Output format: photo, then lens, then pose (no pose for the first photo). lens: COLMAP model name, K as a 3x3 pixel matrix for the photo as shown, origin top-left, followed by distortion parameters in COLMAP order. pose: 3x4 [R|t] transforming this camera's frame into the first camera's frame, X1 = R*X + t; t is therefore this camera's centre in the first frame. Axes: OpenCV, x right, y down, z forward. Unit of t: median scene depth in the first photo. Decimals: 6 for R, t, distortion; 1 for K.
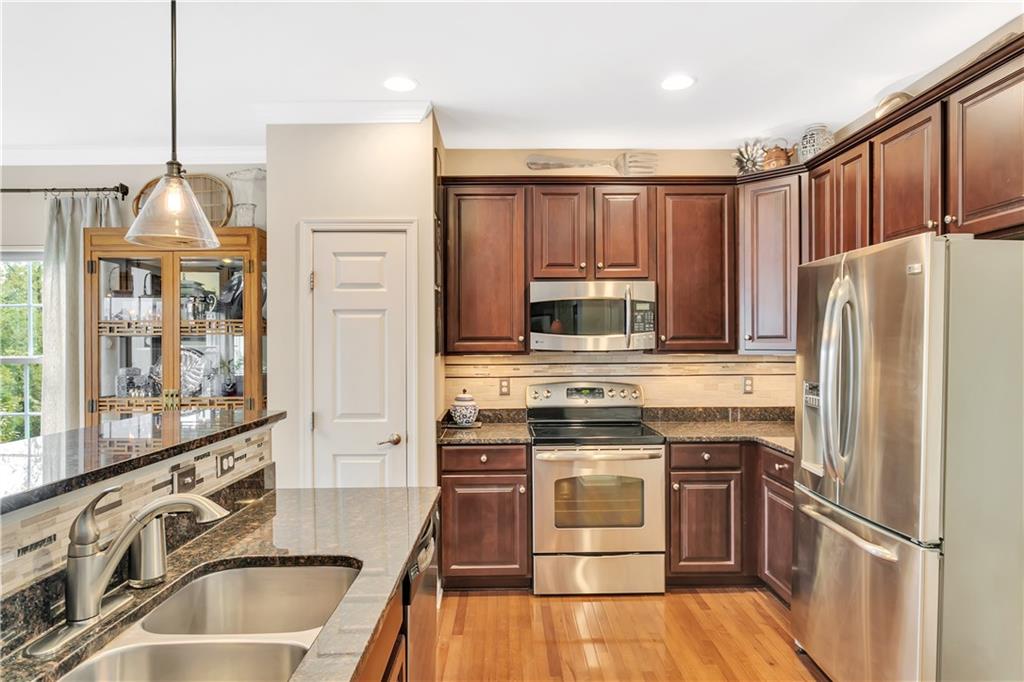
lens RADIAL K [[623.4, 0, 512.0], [0, 623.4, 341.0], [0, 0, 1]] dist [-0.005881, -0.000776]
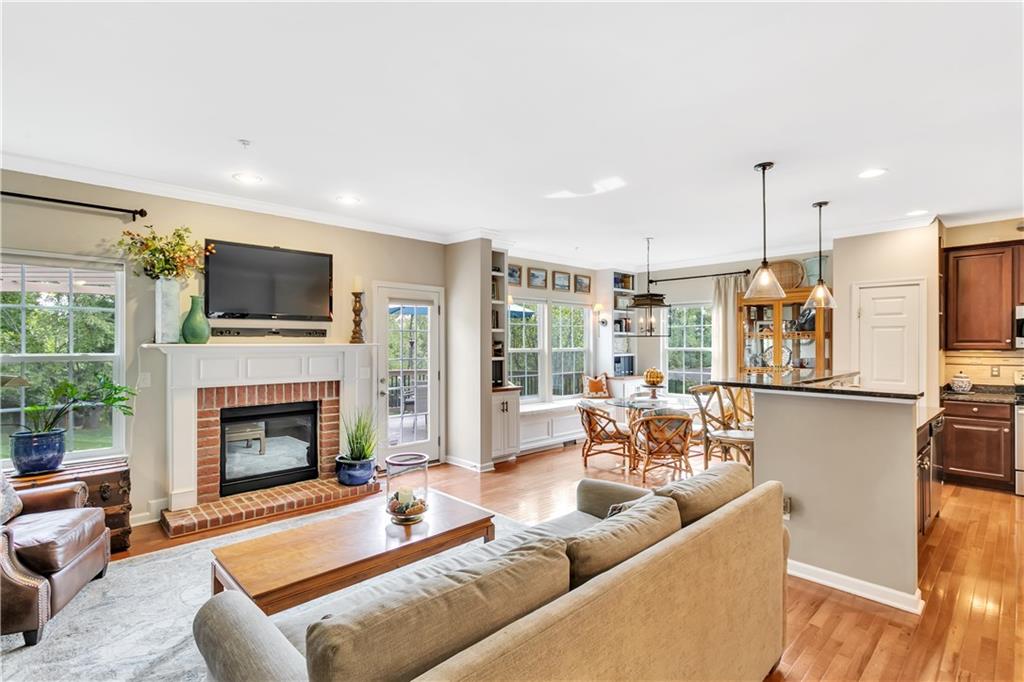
lens RADIAL K [[495.2, 0, 512.0], [0, 495.2, 341.0], [0, 0, 1]] dist [-0.000132, 0.002207]
pose [[0.681422, 0.003690, -0.731882, 0.082661], [-0.004457, 0.999990, 0.000892, 0.000505], [0.731878, 0.002654, 0.681431, -0.855130]]
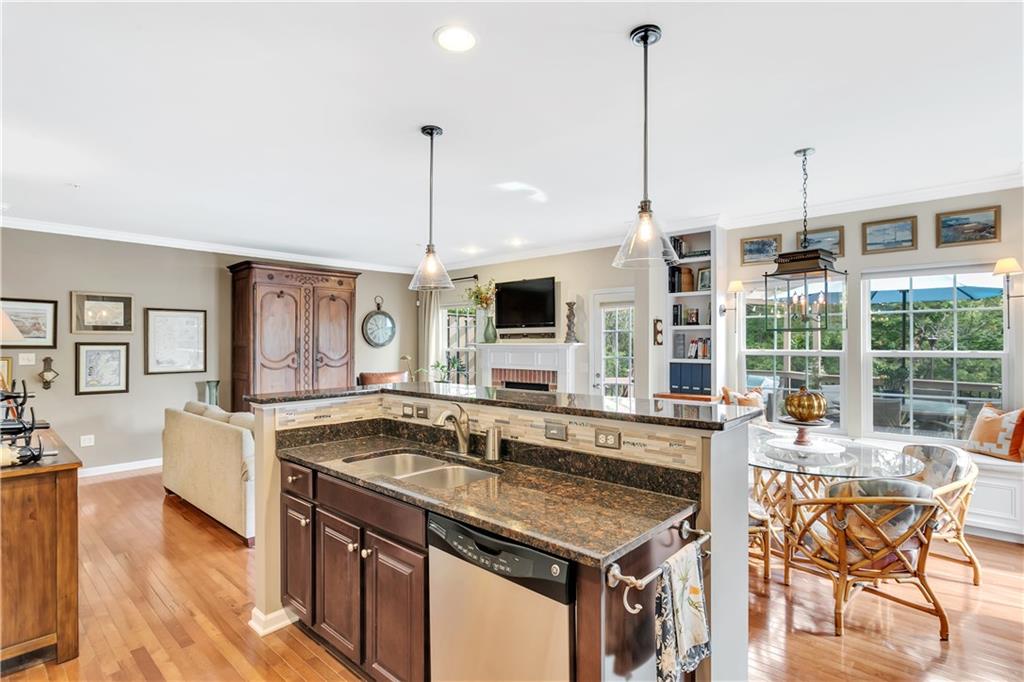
lens RADIAL K [[510.5, 0, 512.0], [0, 510.5, 341.0], [0, 0, 1]] dist [-0.005089, -0.000754]
pose [[-0.685133, 0.008698, -0.728366, 0.228324], [0.008412, 0.999957, 0.004029, -0.005186], [0.728369, -0.003367, -0.685176, 0.846936]]
